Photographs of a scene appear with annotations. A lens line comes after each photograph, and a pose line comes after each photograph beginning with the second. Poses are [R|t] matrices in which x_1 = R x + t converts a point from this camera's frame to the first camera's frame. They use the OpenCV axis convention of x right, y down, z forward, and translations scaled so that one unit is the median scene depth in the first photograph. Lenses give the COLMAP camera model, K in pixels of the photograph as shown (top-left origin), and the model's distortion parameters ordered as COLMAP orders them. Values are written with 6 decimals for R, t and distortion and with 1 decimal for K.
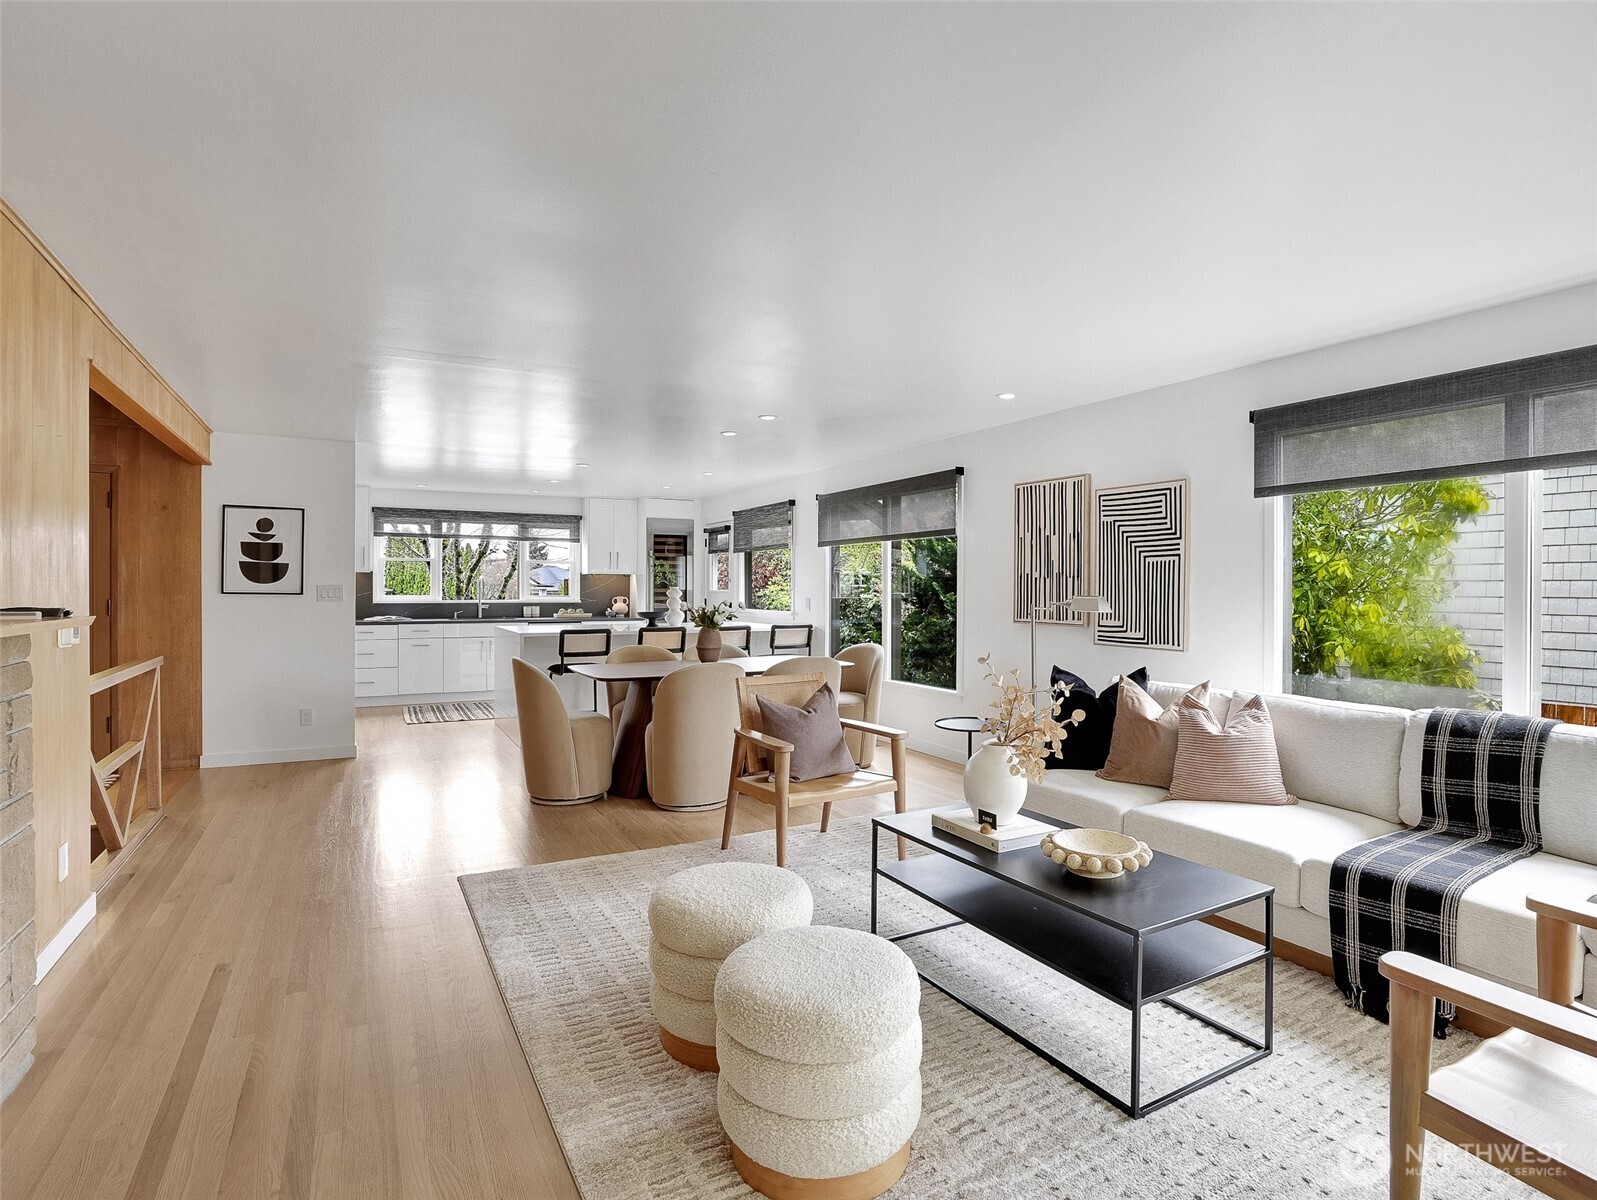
lens RADIAL K [[815.2, 0, 802.2], [0, 815.2, 591.0], [0, 0, 1]] dist [-0.059378, 0.021676]
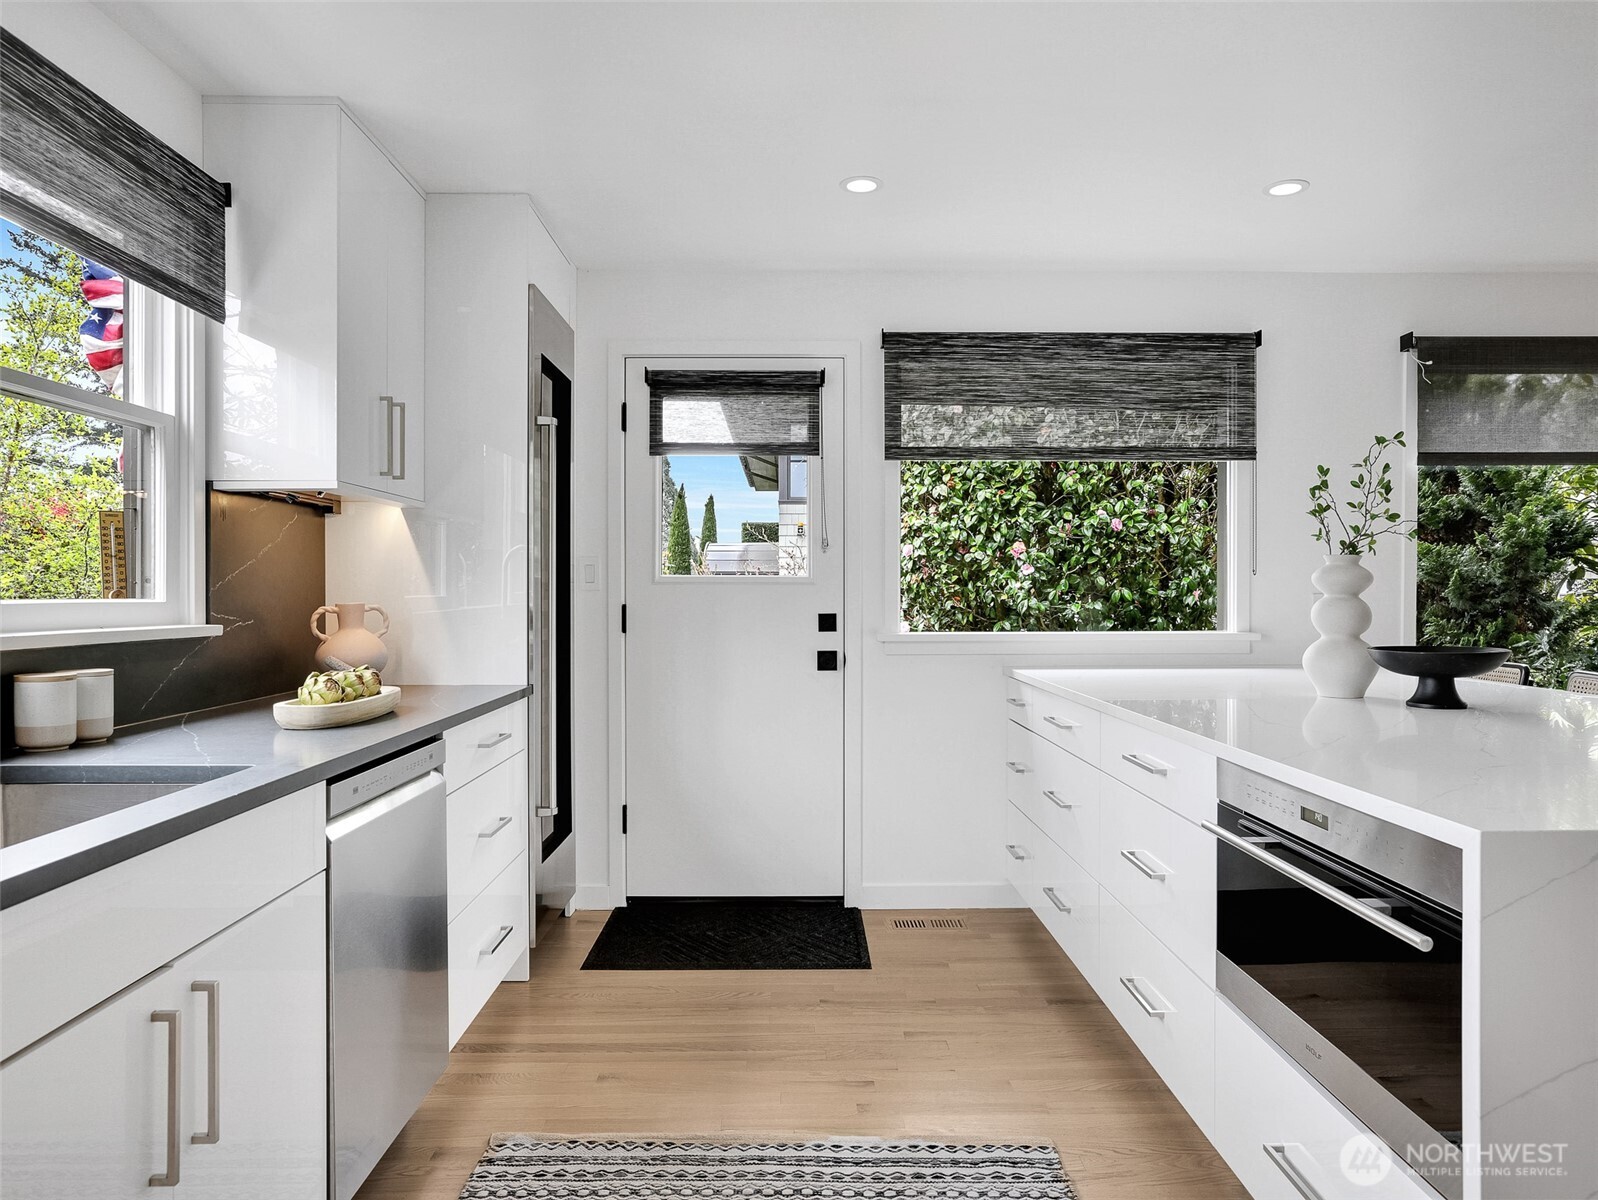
lens RADIAL K [[1064.1, 0, 805.5], [0, 1064.1, 600.1], [0, 0, 1]] dist [-0.046163, 0.042202]
pose [[0.468716, -0.010901, 0.883282, -0.646354], [0.006496, 0.999939, 0.008893, 0.006784], [-0.883325, 0.001569, 0.468758, 1.148805]]
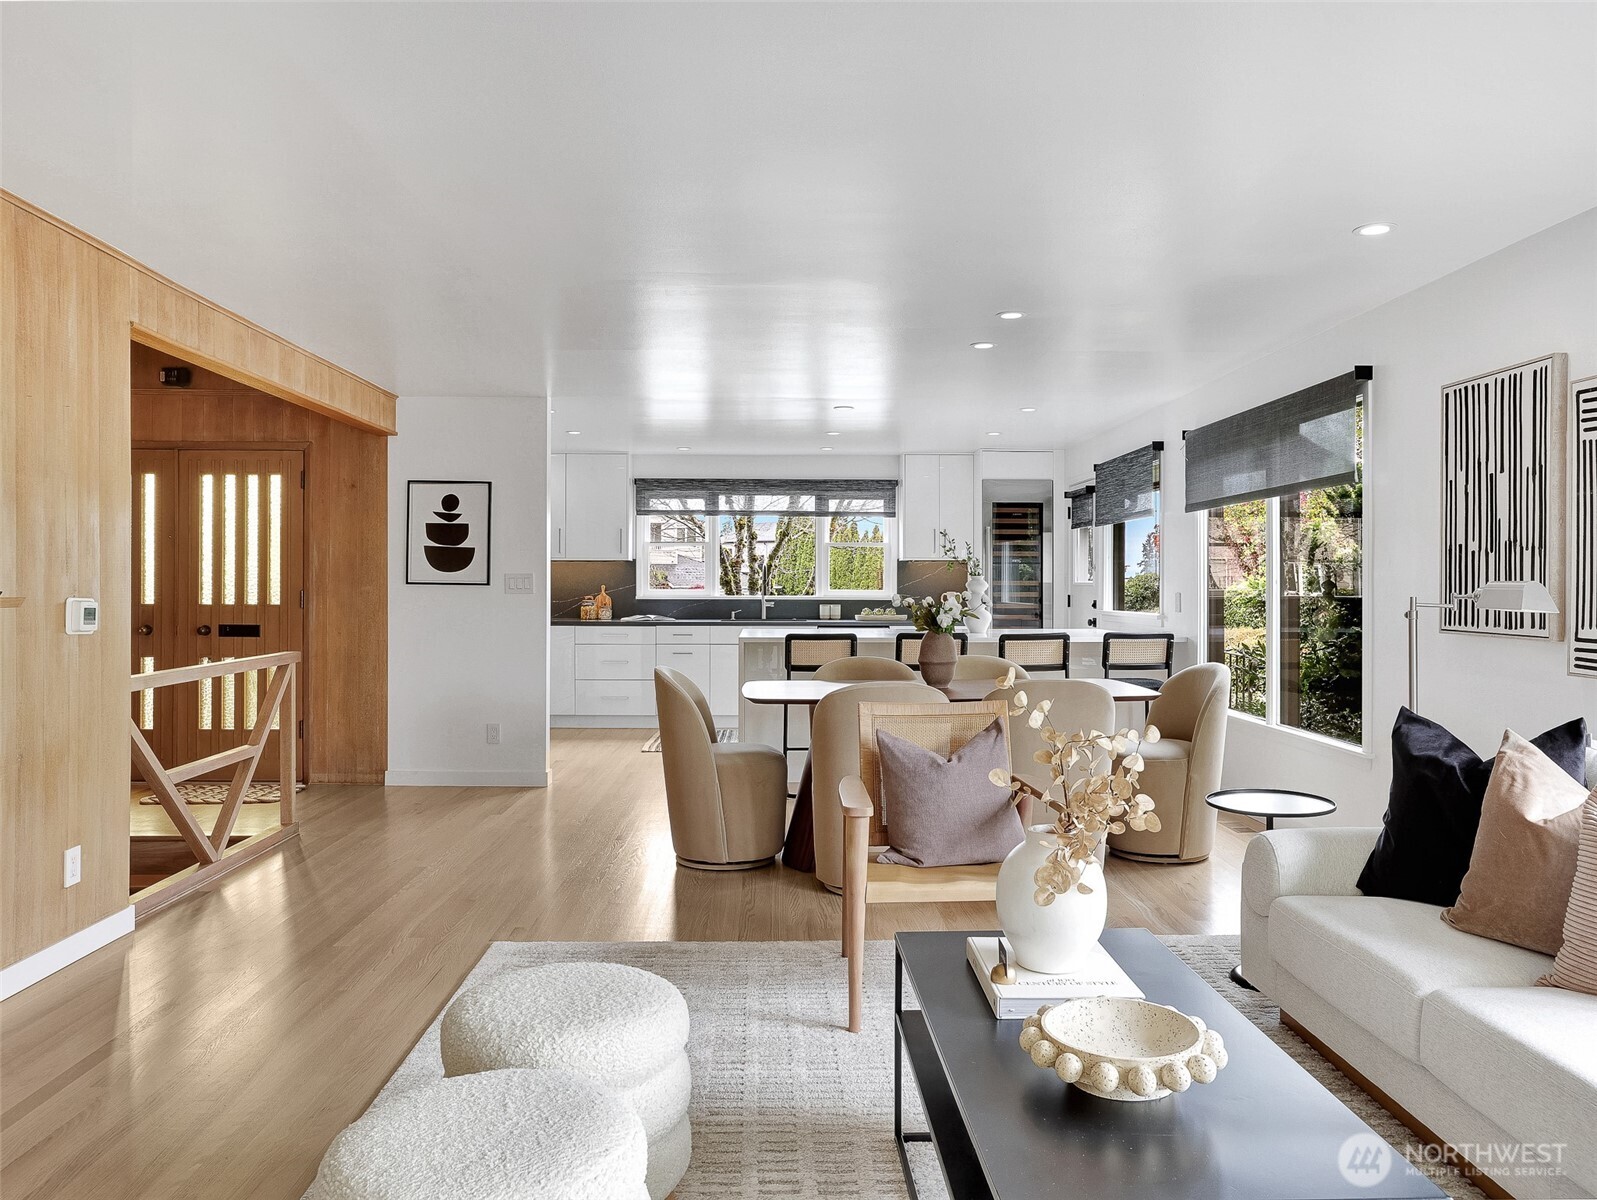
lens RADIAL K [[1150.2, 0, 806.8], [0, 1150.2, 584.3], [0, 0, 1]] dist [-0.074669, 0.100628]
pose [[0.891398, -0.001496, -0.453220, 0.179303], [-0.000734, 0.999988, -0.004745, 0.007681], [0.453222, 0.004562, 0.891386, 0.080468]]
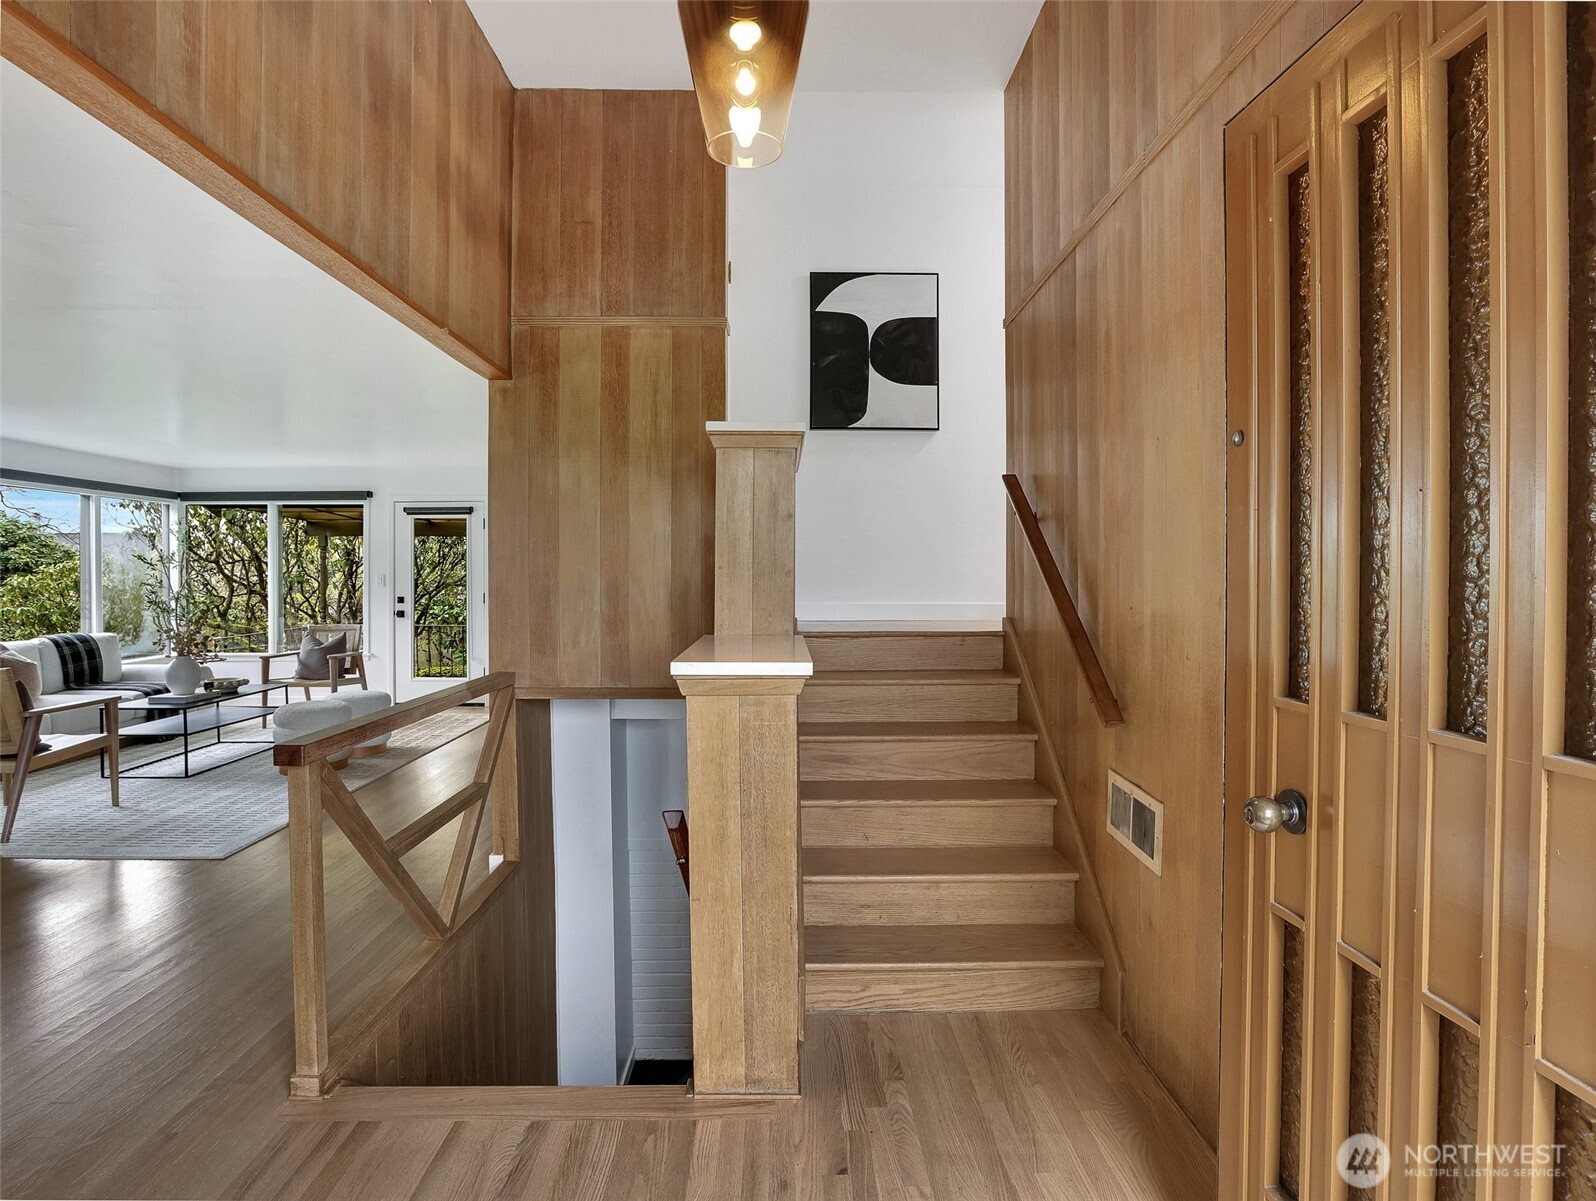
lens RADIAL K [[814.6, 0, 801.7], [0, 814.6, 591.5], [0, 0, 1]] dist [-0.059378, 0.021676]
pose [[-0.888691, -0.010012, 0.458398, -0.822312], [-0.000096, 0.999766, 0.021651, -0.007163], [-0.458507, 0.019197, -0.888483, 0.818754]]
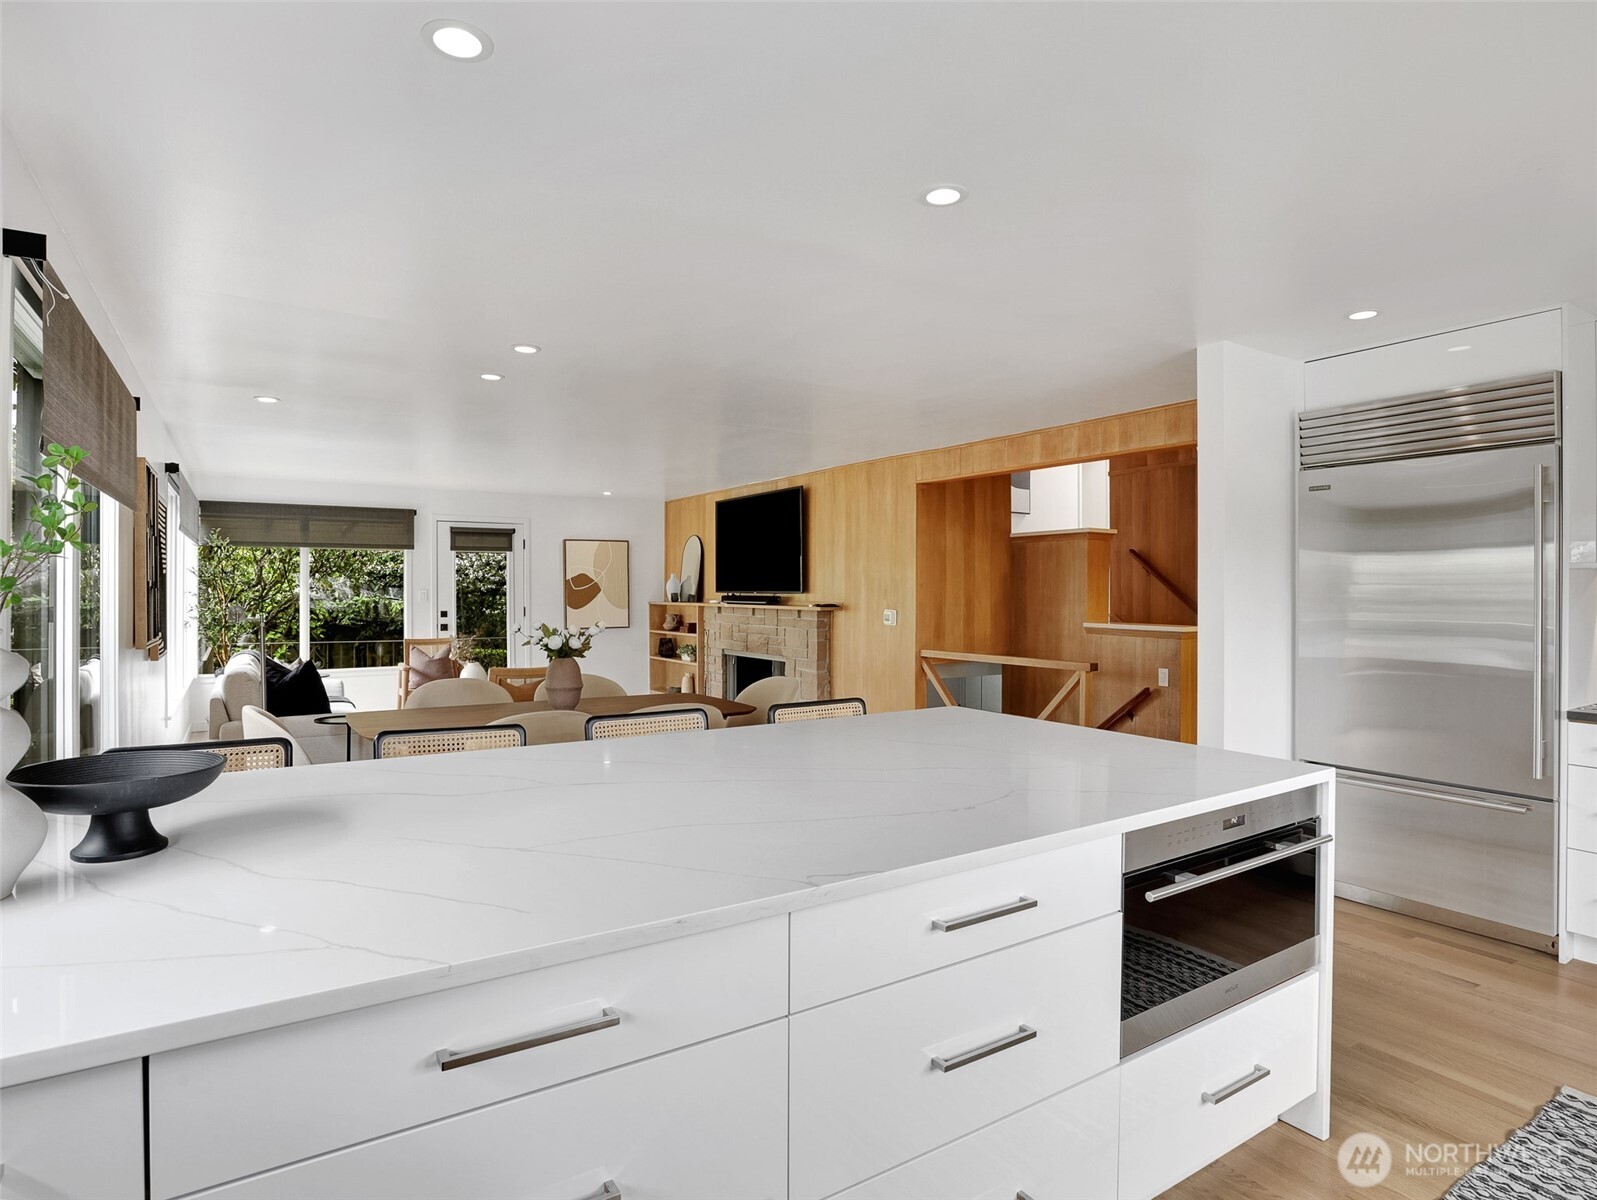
lens RADIAL K [[880.2, 0, 797.4], [0, 880.2, 591.5], [0, 0, 1]] dist [-0.073422, 0.038439]
pose [[-0.998121, -0.004763, -0.061083, -0.216767], [-0.005144, 0.999968, 0.006076, -0.015254], [0.061052, 0.006379, -0.998114, 1.428502]]
